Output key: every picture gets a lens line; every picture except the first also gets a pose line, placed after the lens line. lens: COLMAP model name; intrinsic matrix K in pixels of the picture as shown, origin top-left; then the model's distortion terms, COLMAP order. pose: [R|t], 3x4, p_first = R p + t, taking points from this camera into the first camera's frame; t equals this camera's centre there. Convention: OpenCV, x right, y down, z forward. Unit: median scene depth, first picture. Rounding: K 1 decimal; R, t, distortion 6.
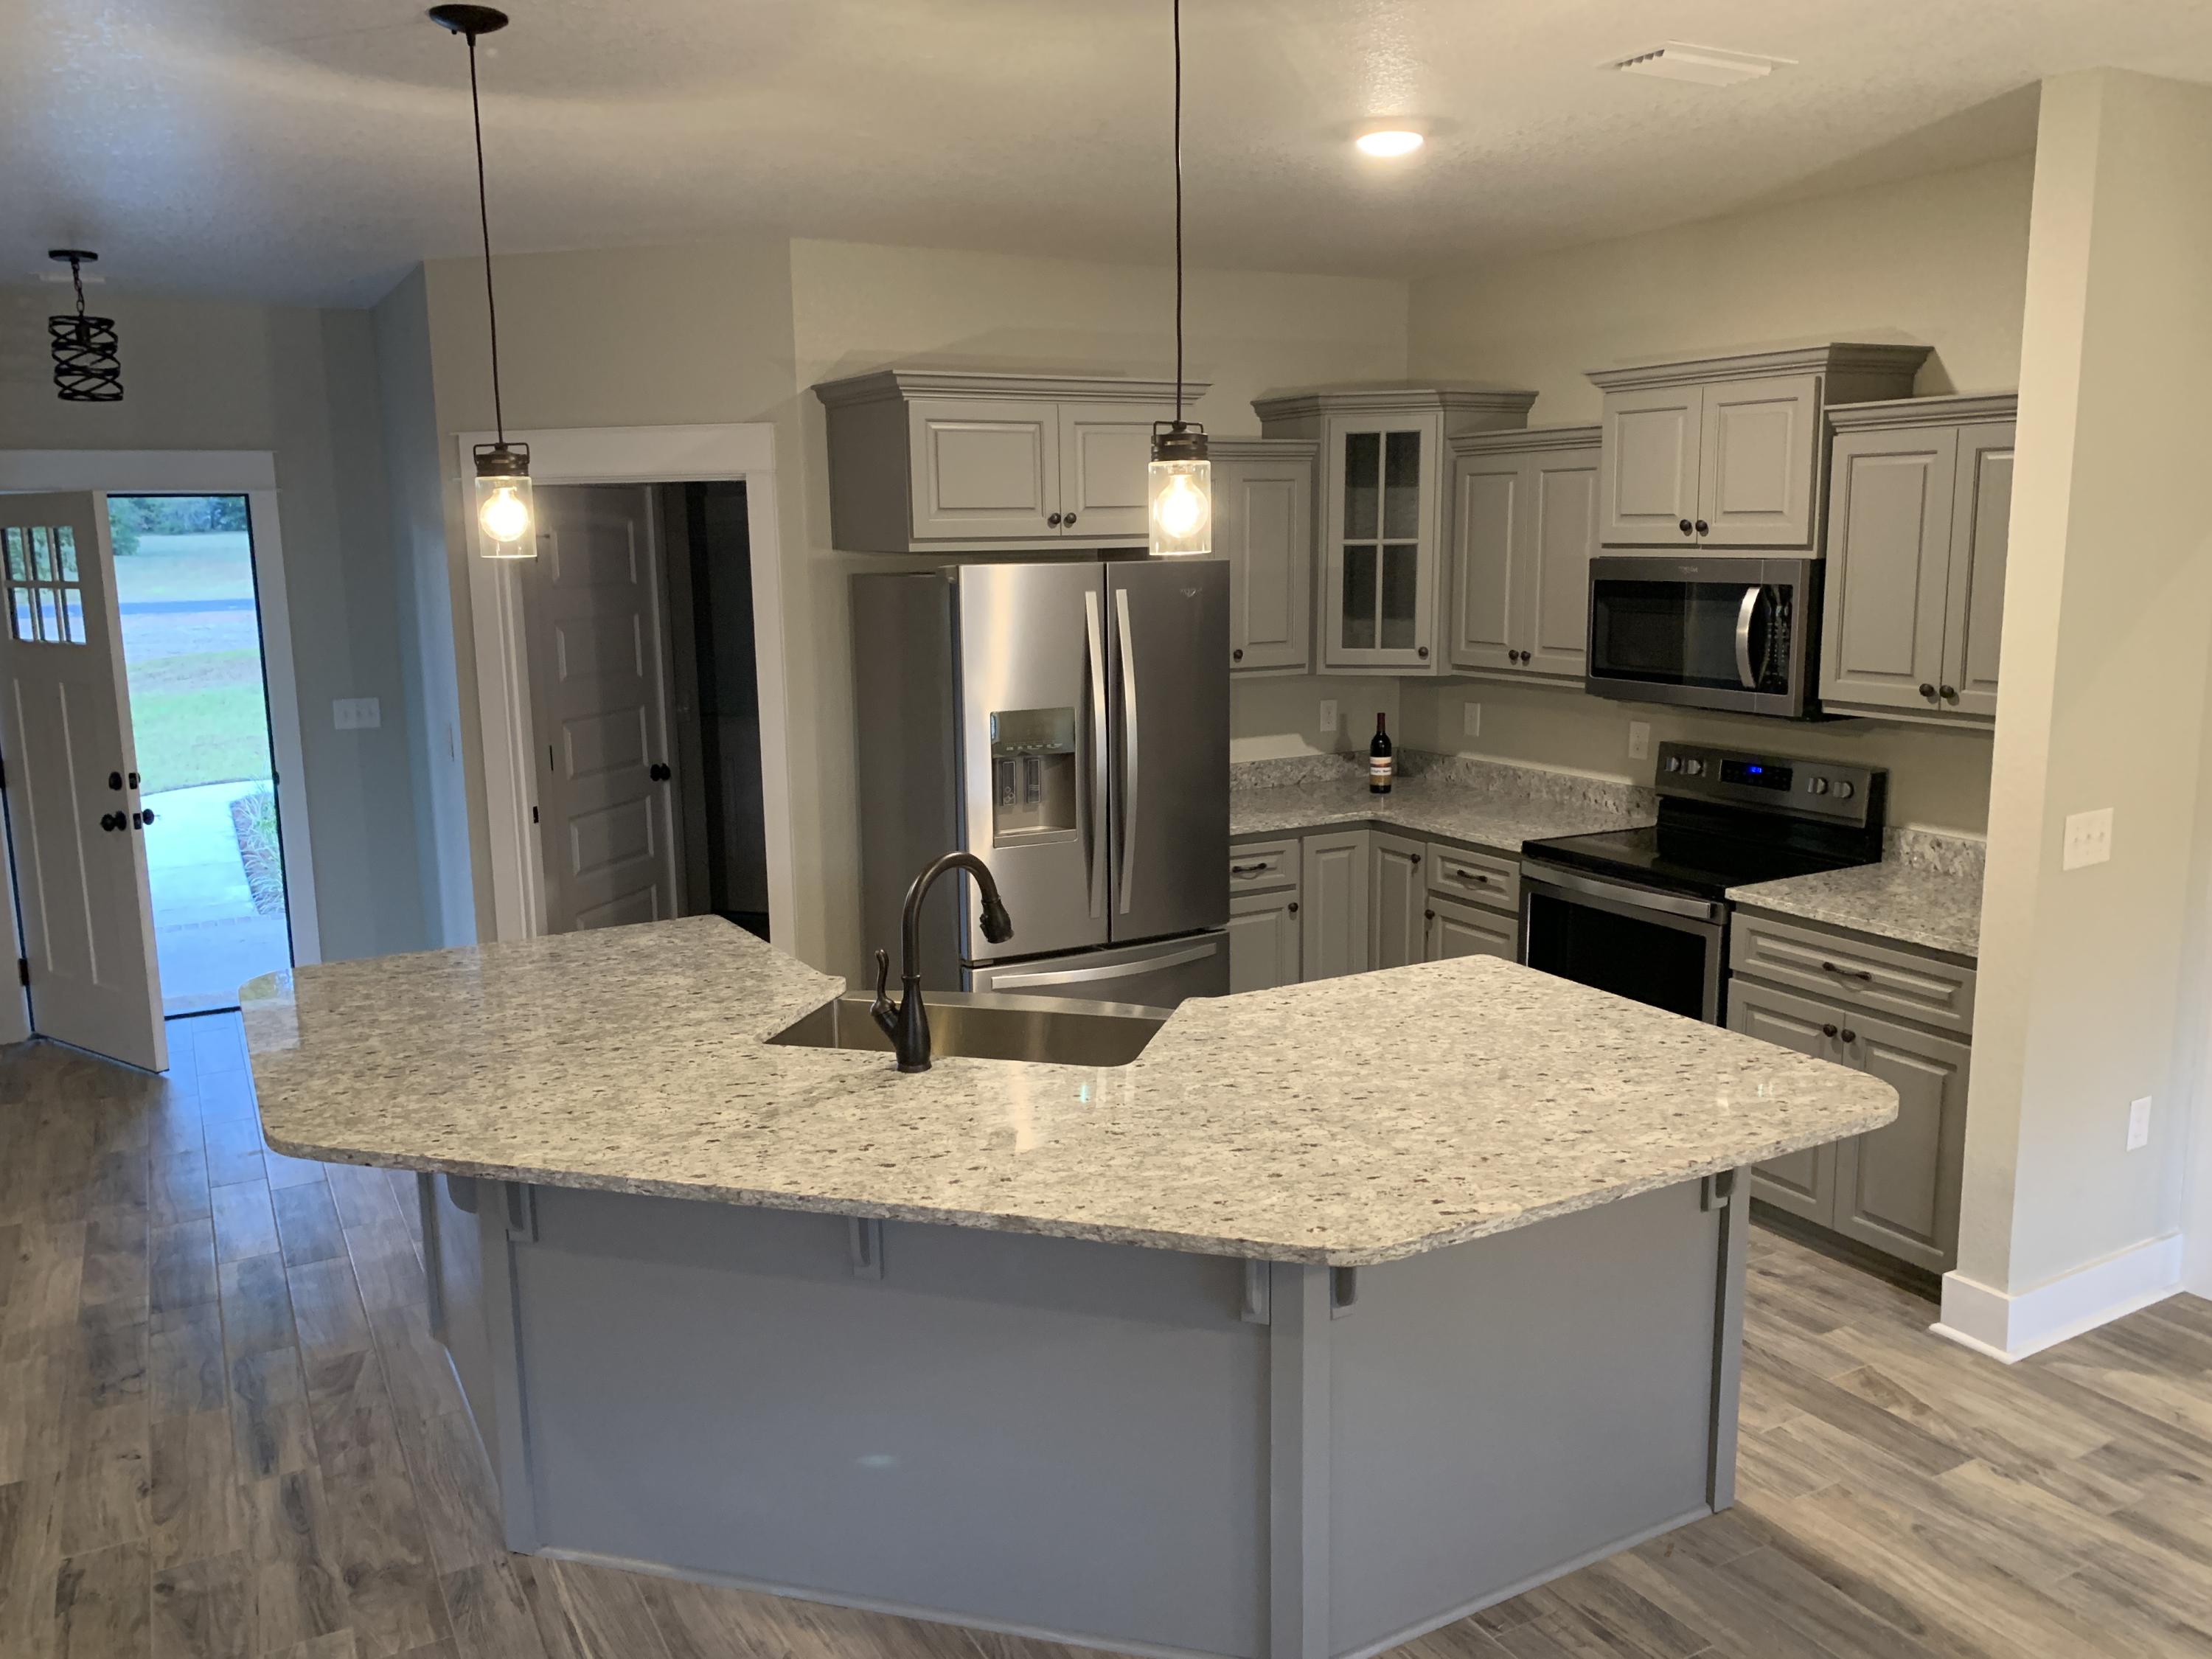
lens RADIAL K [[1718.6, 0, 1106.0], [0, 1718.6, 829.5], [0, 0, 1]] dist [0.067409, -0.096829]
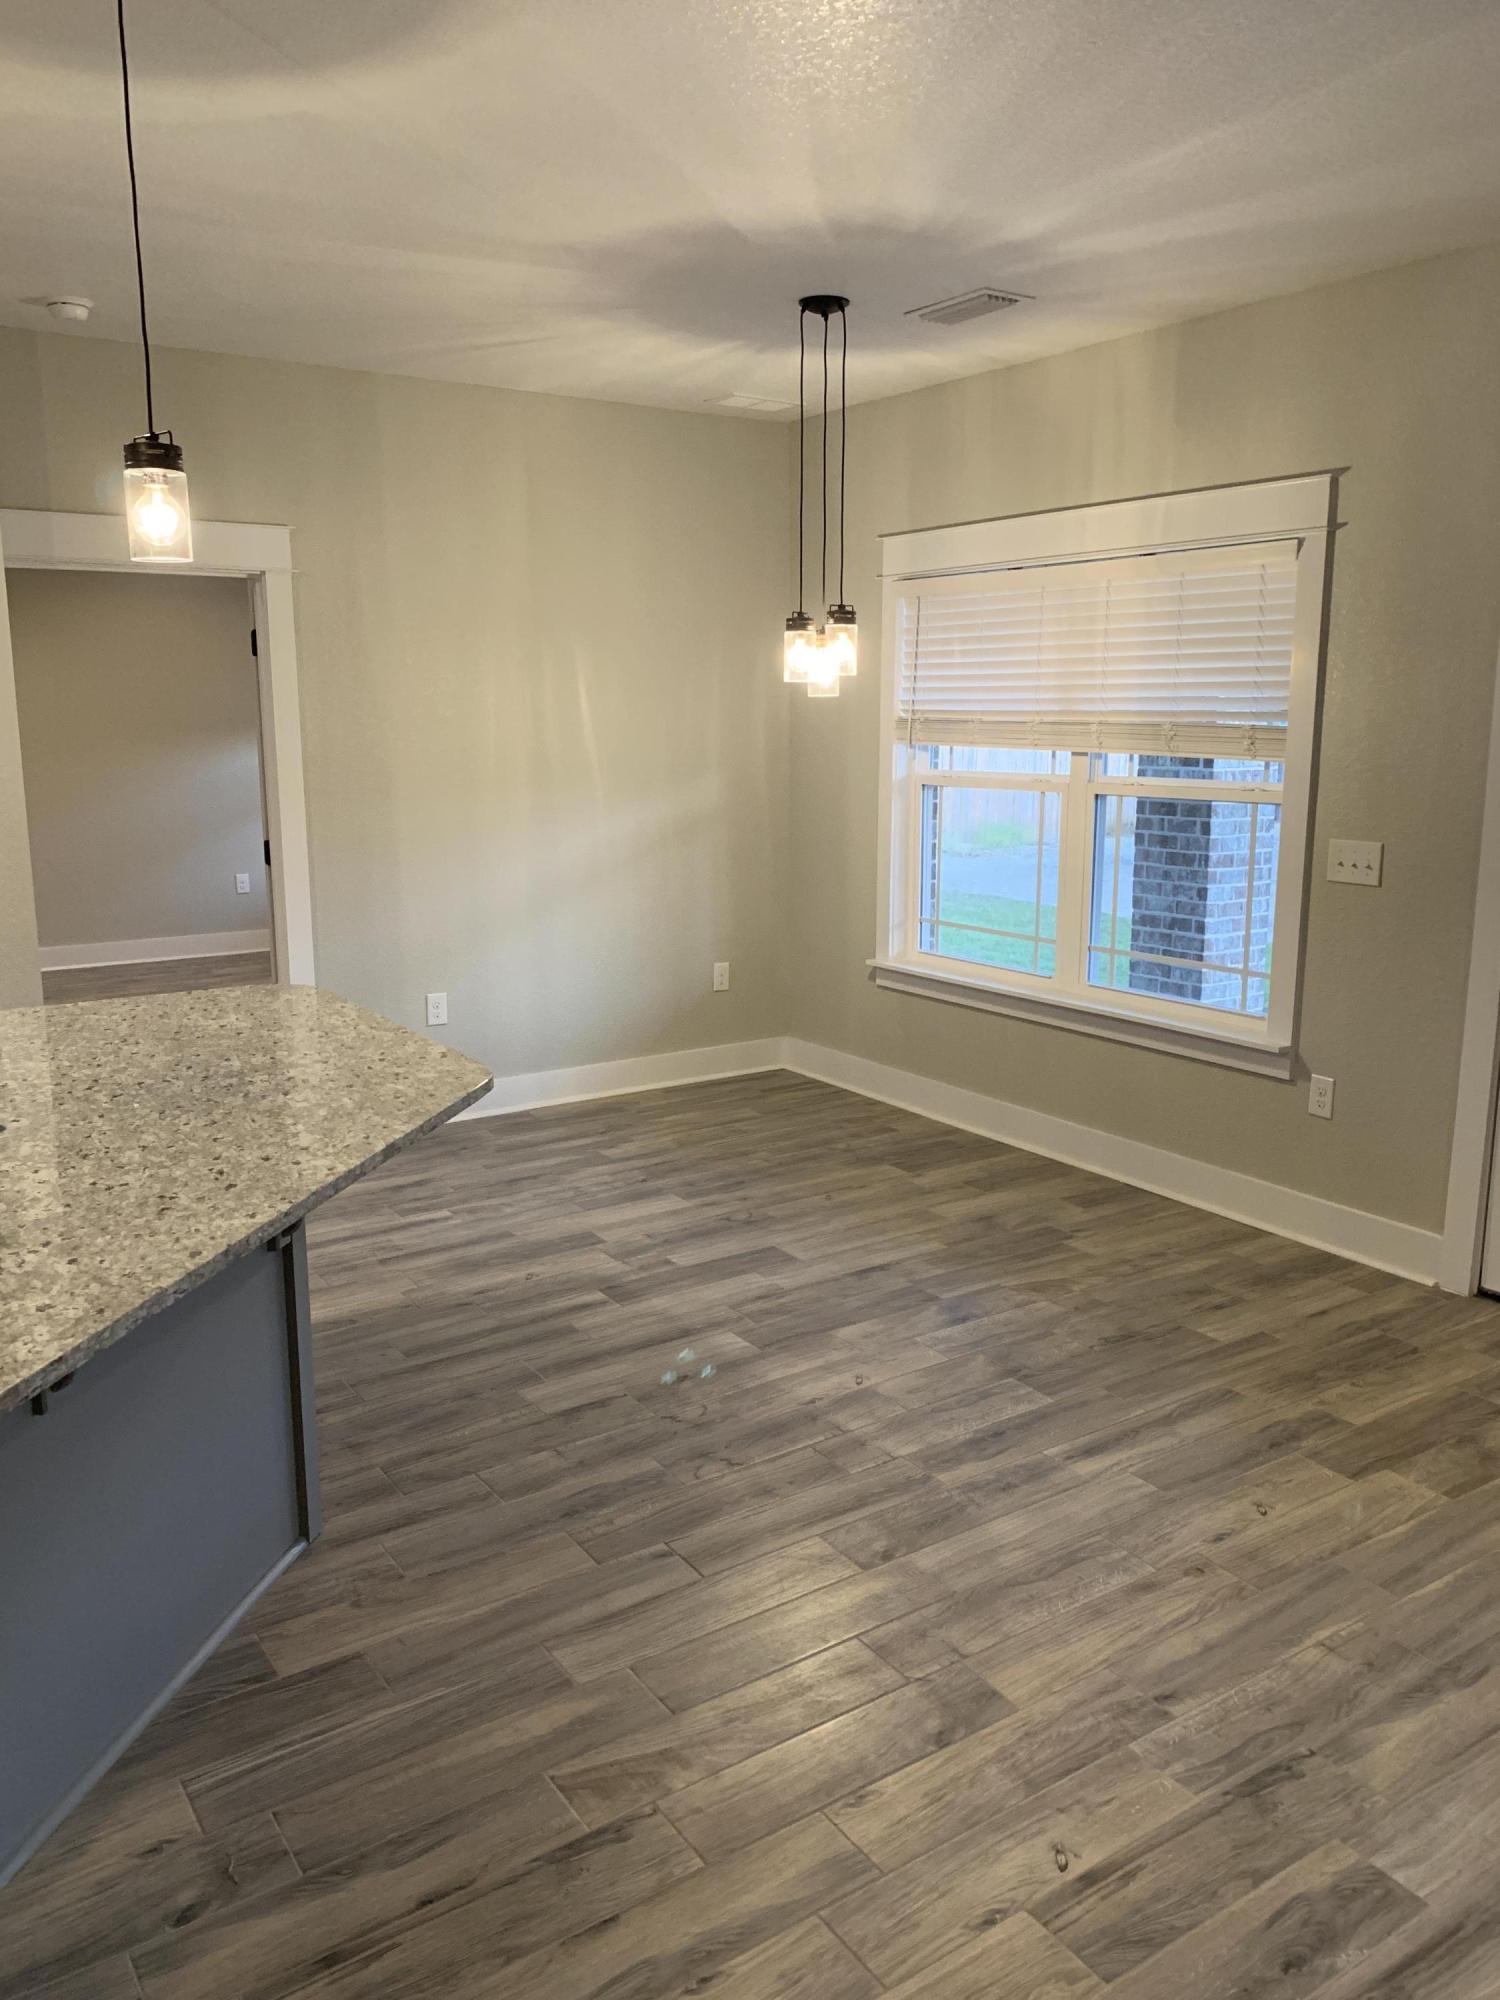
lens RADIAL K [[1553.9, 0, 750.0], [0, 1553.9, 1000.0], [0, 0, 1]] dist [0.067409, -0.096829]
pose [[-0.065850, -0.179127, 0.981620, -0.976901], [0.186706, 0.964169, 0.188467, -0.014264], [-0.980206, 0.195685, -0.030046, 0.723359]]
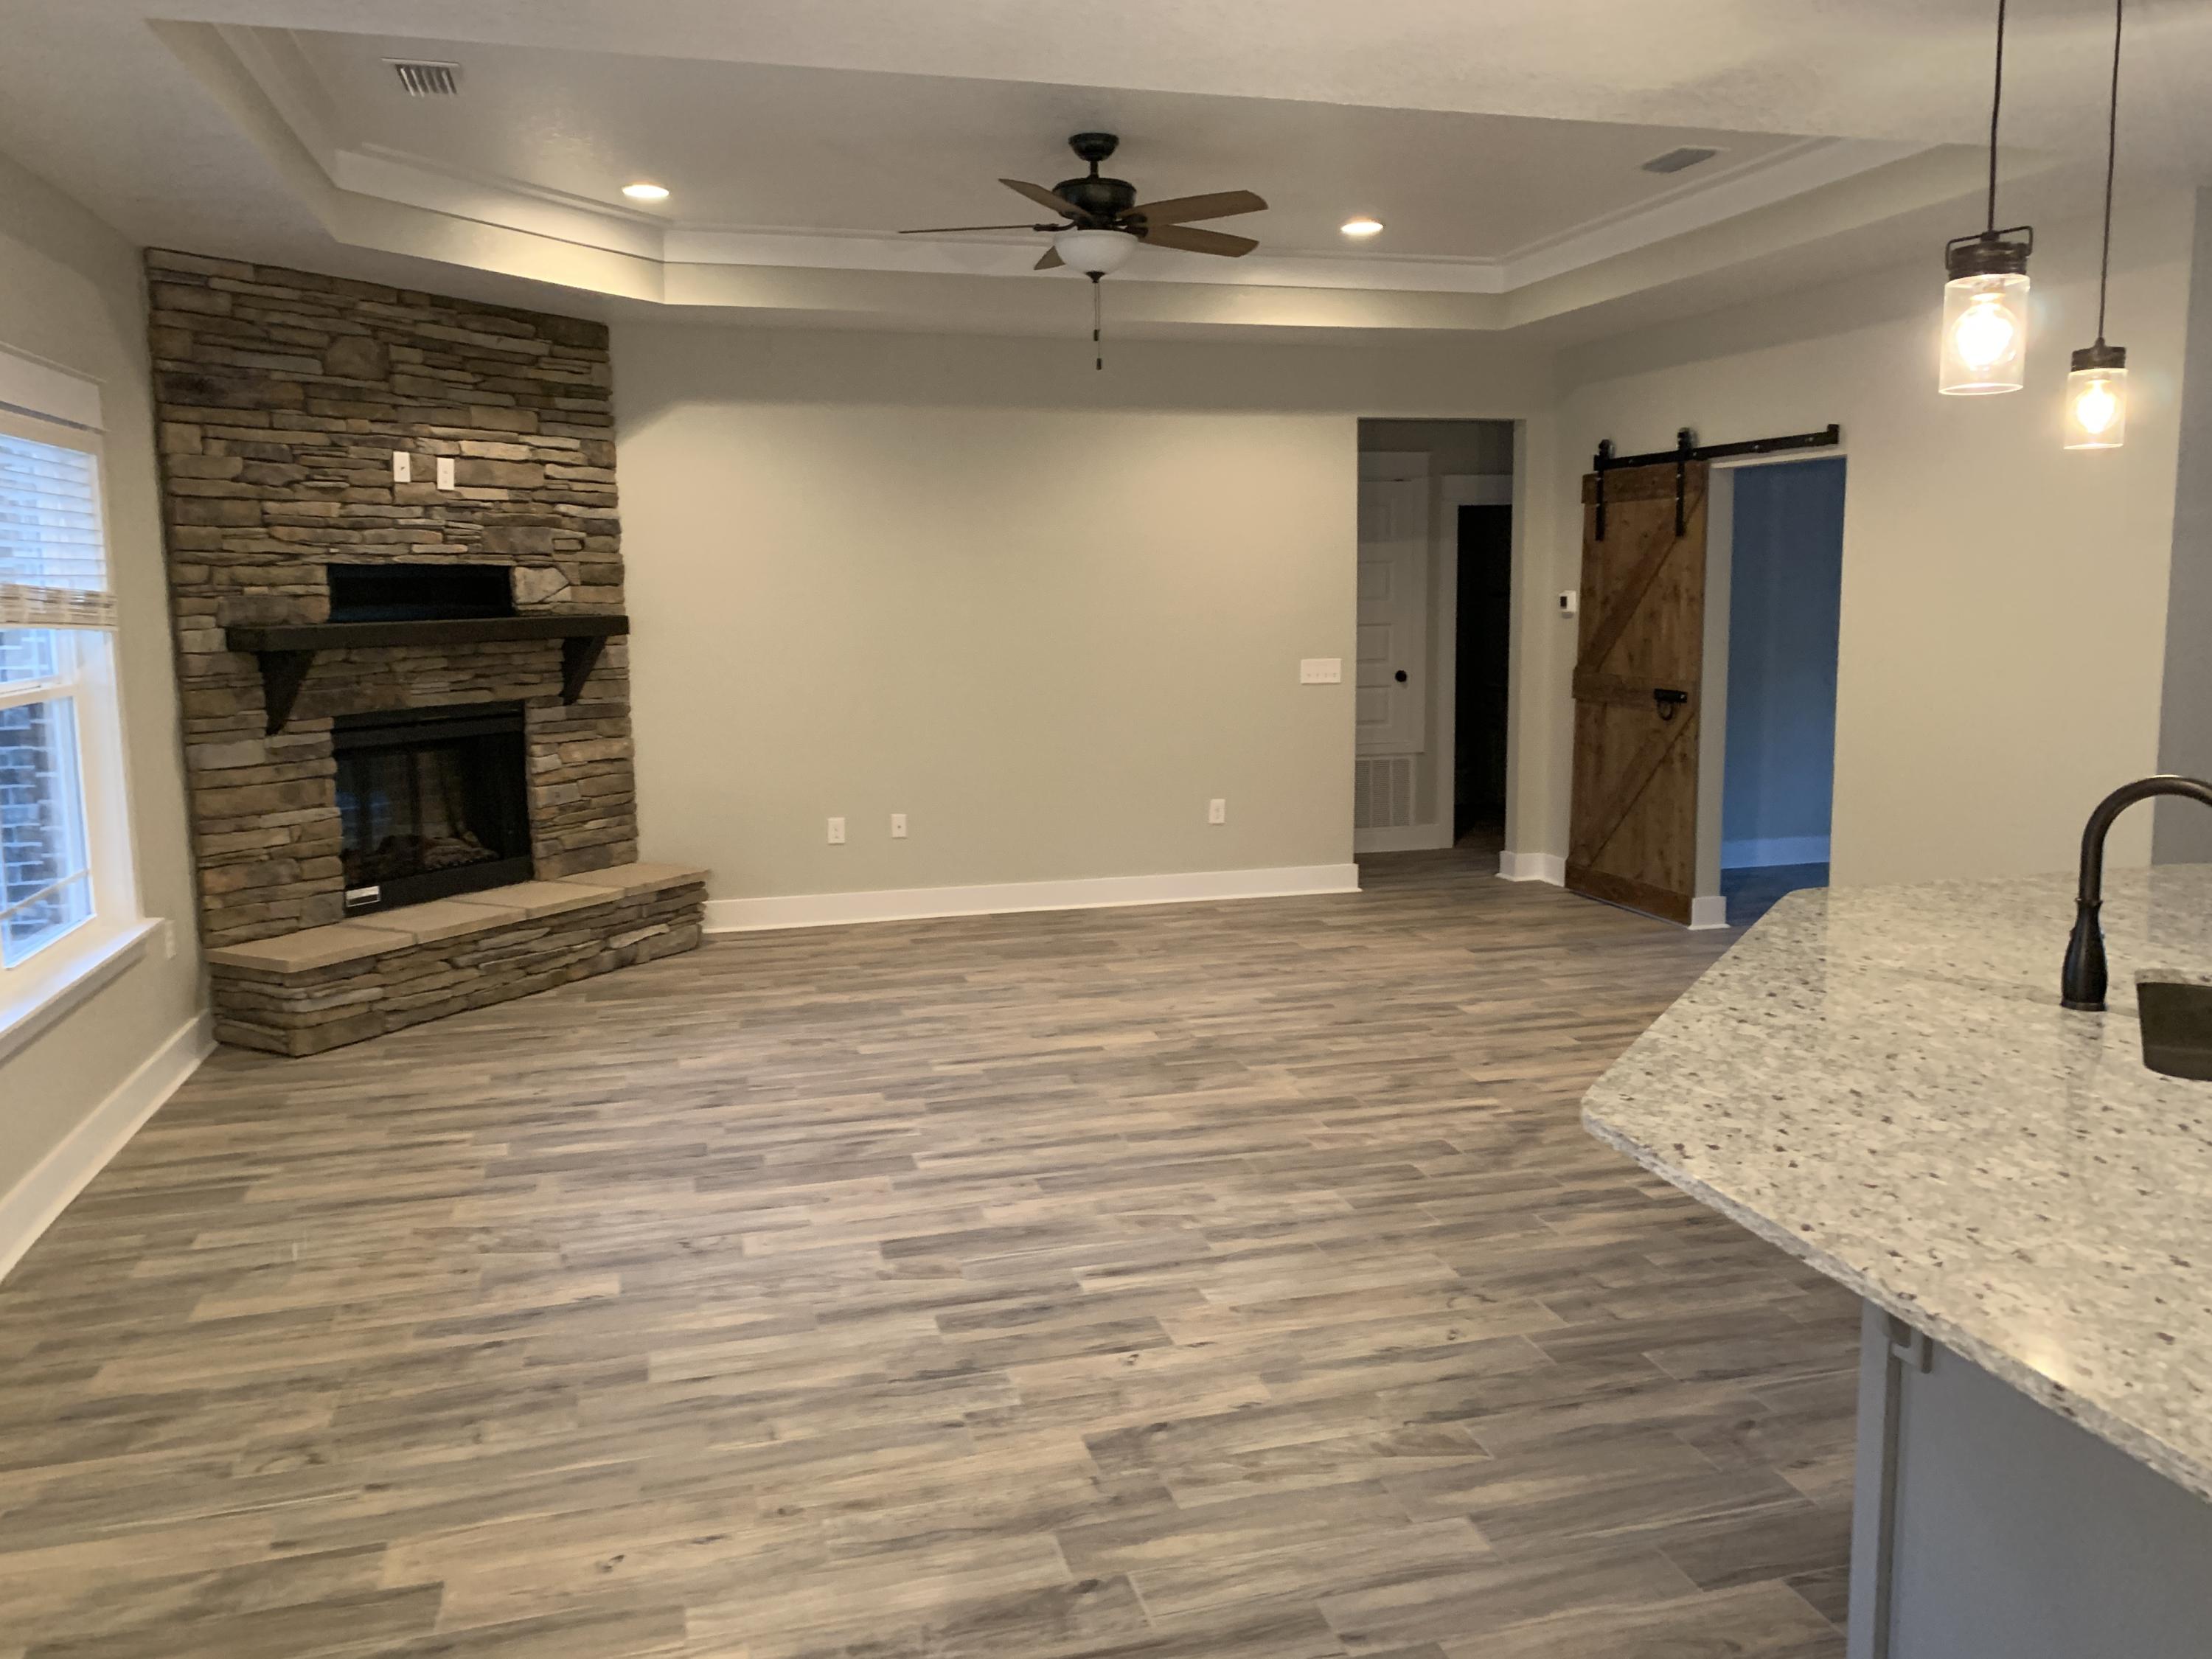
lens RADIAL K [[1718.6, 0, 1106.0], [0, 1718.6, 829.5], [0, 0, 1]] dist [0.067409, -0.096829]
pose [[-0.252352, 0.154021, -0.955299, 0.985591], [-0.165554, 0.965822, 0.199450, -0.050769], [0.953368, 0.208485, -0.218228, 0.815192]]
